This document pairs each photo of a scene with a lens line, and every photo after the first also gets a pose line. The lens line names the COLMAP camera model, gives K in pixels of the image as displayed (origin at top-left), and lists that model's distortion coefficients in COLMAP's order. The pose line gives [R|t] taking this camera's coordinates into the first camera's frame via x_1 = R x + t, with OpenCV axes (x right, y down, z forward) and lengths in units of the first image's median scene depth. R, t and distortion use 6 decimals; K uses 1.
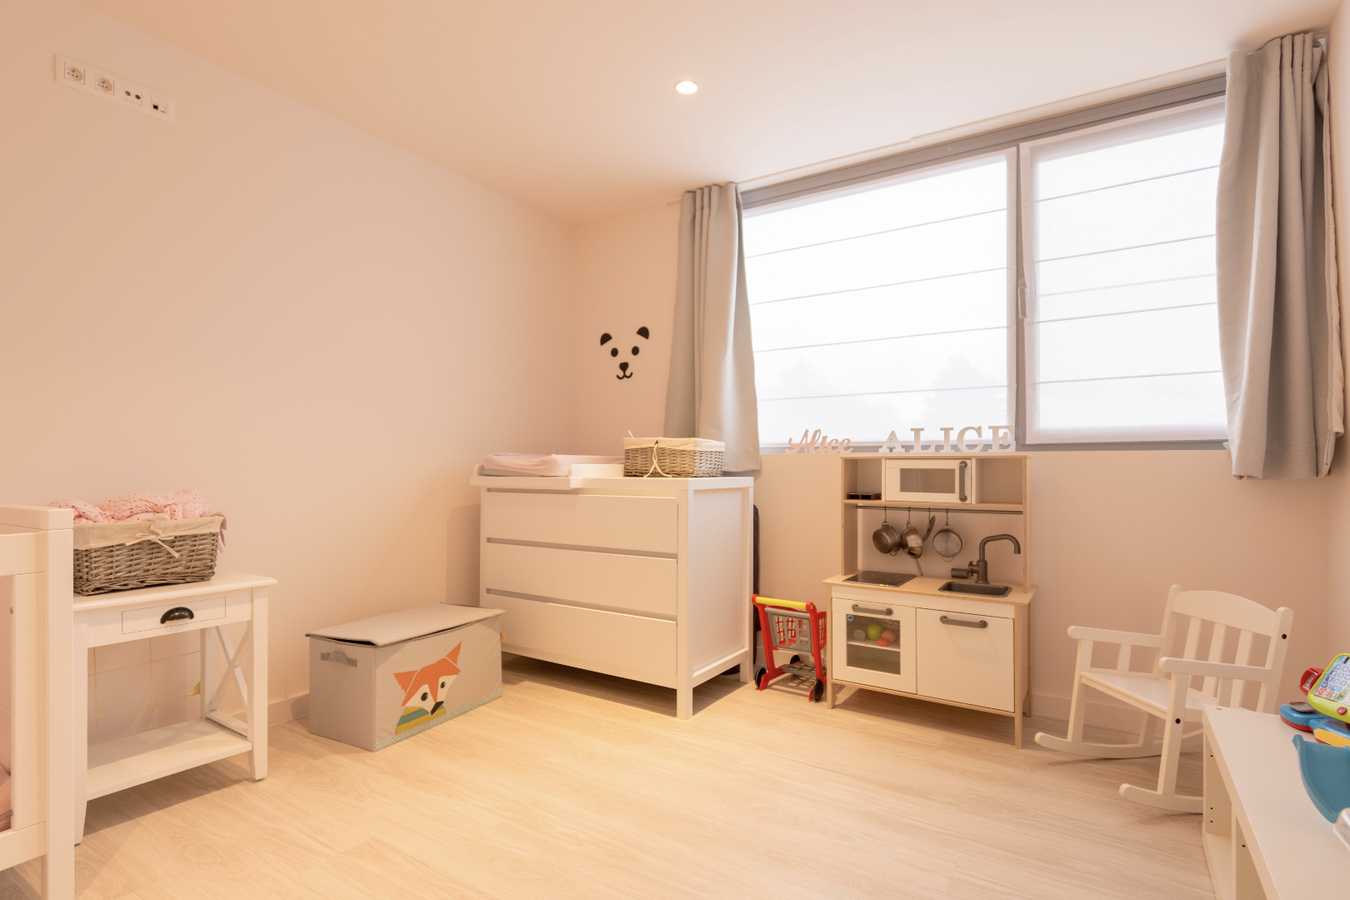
lens RADIAL K [[663.4, 0, 675.0], [0, 663.4, 450.0], [0, 0, 1]] dist [0.000758, 0.000028]
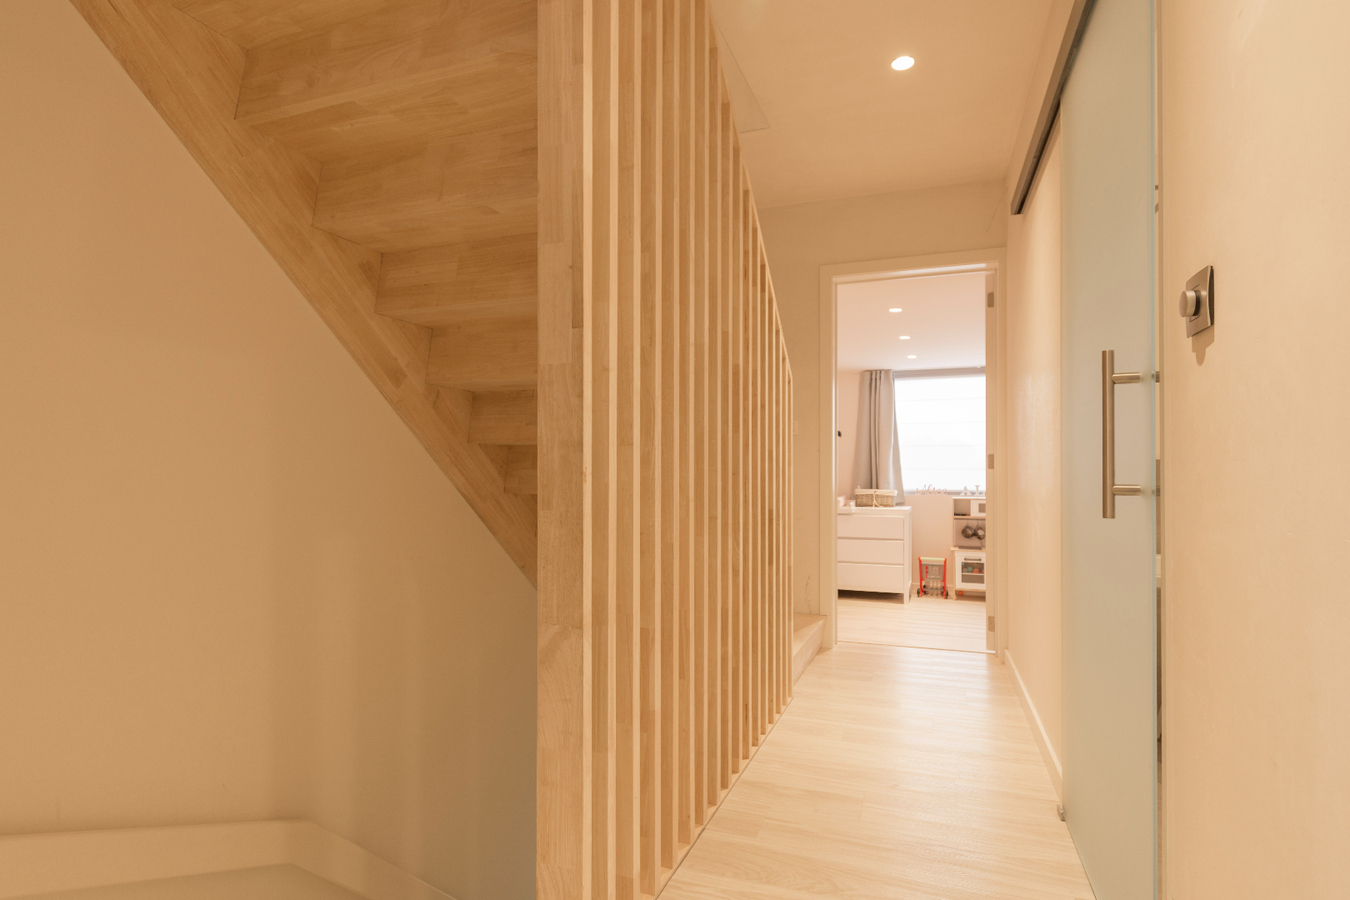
lens RADIAL K [[681.0, 0, 670.5], [0, 681.0, 459.9], [0, 0, 1]] dist [-0.000214, -0.002052]
pose [[0.978419, 0.003240, 0.206605, -1.231940], [-0.004308, 0.999980, 0.004720, -0.132478], [-0.206585, -0.005508, 0.978413, -1.173440]]
